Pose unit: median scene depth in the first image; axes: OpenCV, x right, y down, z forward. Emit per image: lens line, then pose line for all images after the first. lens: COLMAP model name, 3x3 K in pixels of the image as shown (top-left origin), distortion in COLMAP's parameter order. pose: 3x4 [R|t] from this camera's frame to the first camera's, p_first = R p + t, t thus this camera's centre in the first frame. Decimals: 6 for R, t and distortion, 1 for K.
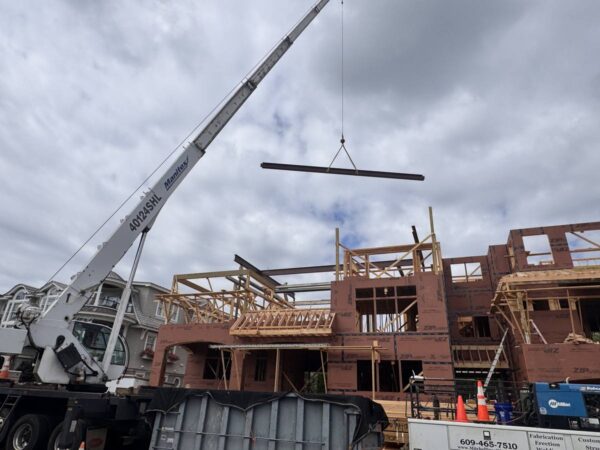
lens RADIAL K [[389.8, 0, 300.0], [0, 389.8, 225.0], [0, 0, 1]] dist [0.001055, 0.000717]
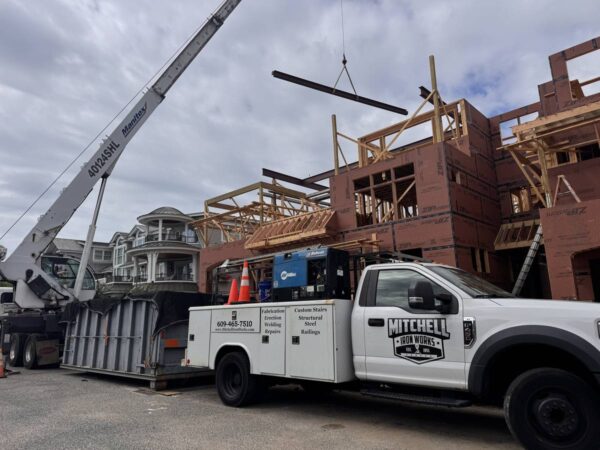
lens RADIAL K [[429.3, 0, 300.0], [0, 429.3, 225.0], [0, 0, 1]] dist [0.082356, -0.120216]
pose [[0.917664, -0.157070, -0.364995, 0.407650], [0.231891, 0.957607, 0.170925, 0.074291], [0.322674, -0.241491, 0.915185, 0.059294]]
